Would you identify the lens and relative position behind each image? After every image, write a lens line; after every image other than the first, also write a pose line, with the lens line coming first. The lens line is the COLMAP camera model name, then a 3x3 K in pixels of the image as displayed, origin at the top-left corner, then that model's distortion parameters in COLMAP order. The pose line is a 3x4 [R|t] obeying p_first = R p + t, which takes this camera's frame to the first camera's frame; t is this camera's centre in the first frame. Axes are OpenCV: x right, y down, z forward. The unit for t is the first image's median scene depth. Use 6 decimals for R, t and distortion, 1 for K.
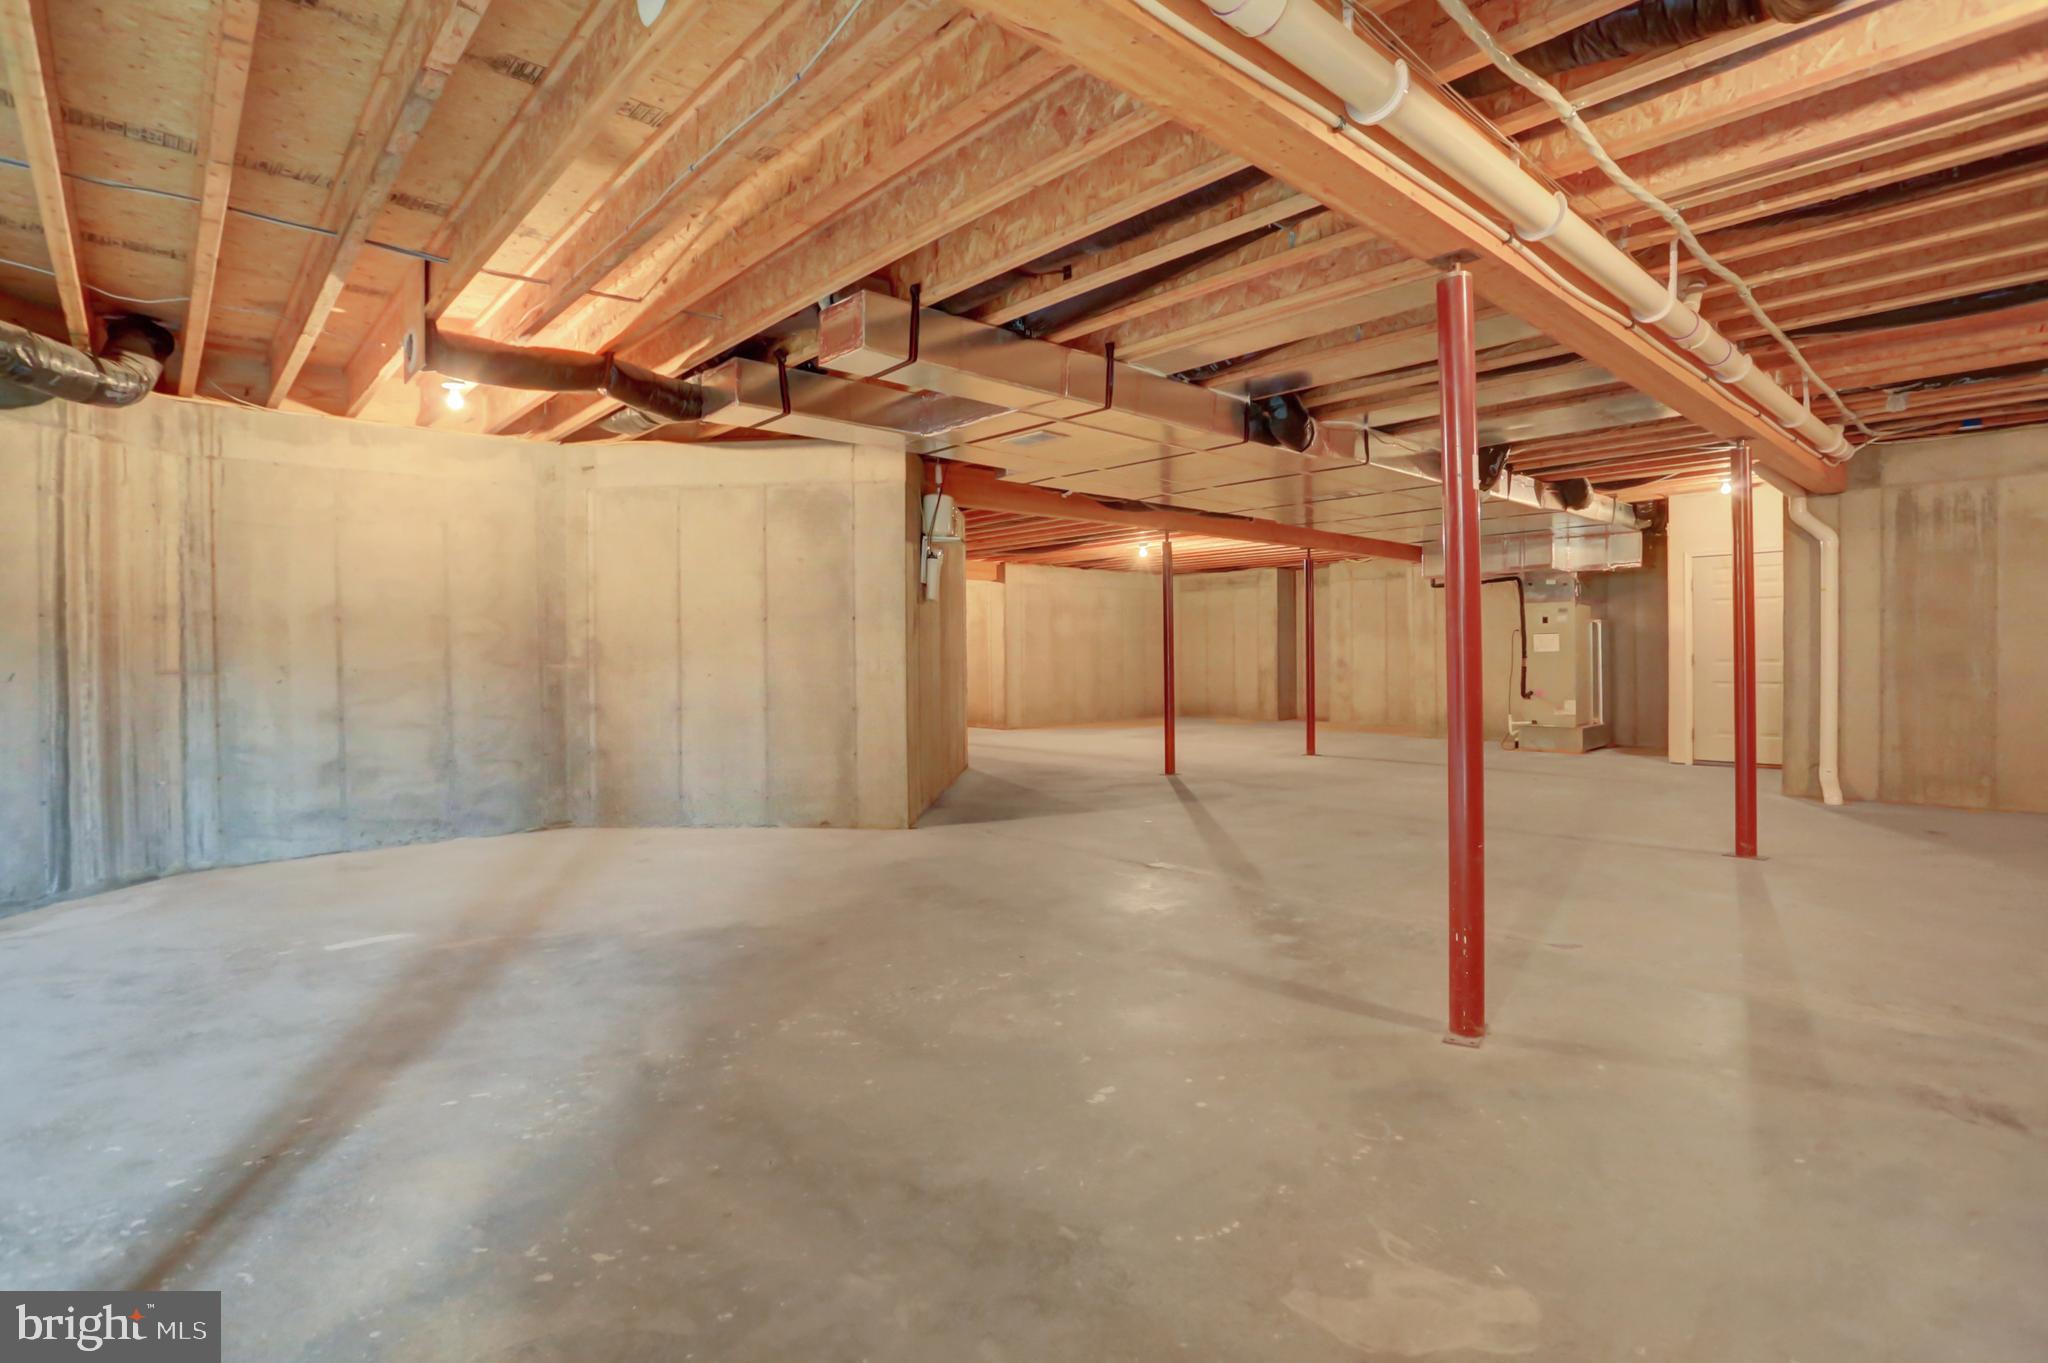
lens RADIAL K [[990.1, 0, 1027.6], [0, 990.1, 666.4], [0, 0, 1]] dist [-0.021780, -0.000165]
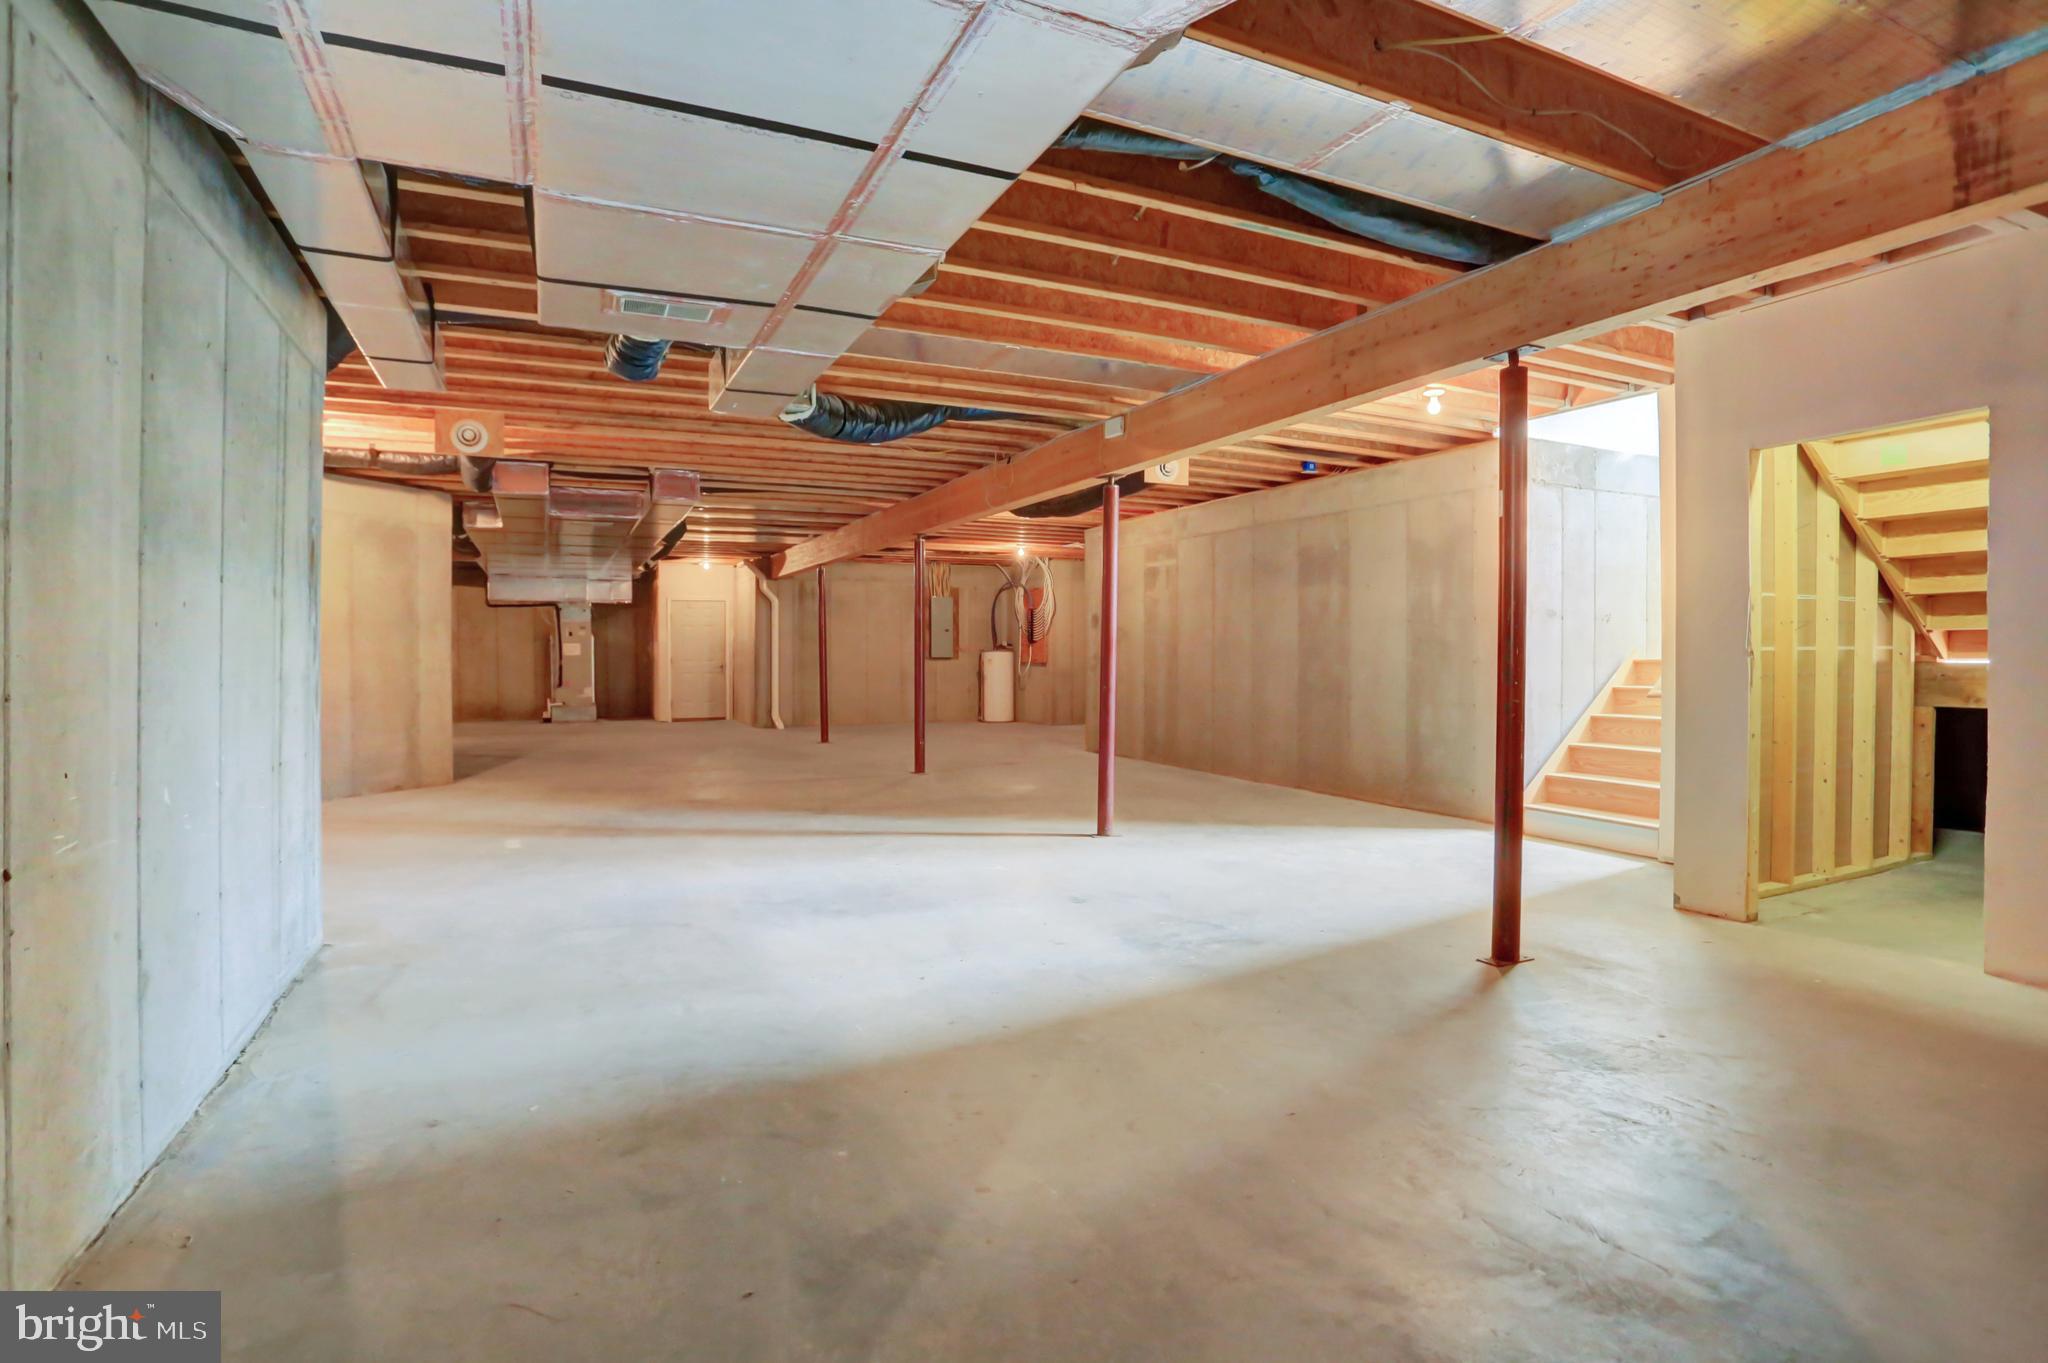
lens RADIAL K [[990.1, 0, 1028.9], [0, 990.1, 670.3], [0, 0, 1]] dist [-0.021780, -0.000165]
pose [[0.288874, -0.008346, 0.957331, -1.172337], [0.008415, 0.999946, 0.006179, 0.008114], [-0.957330, 0.006271, 0.288928, -0.138184]]
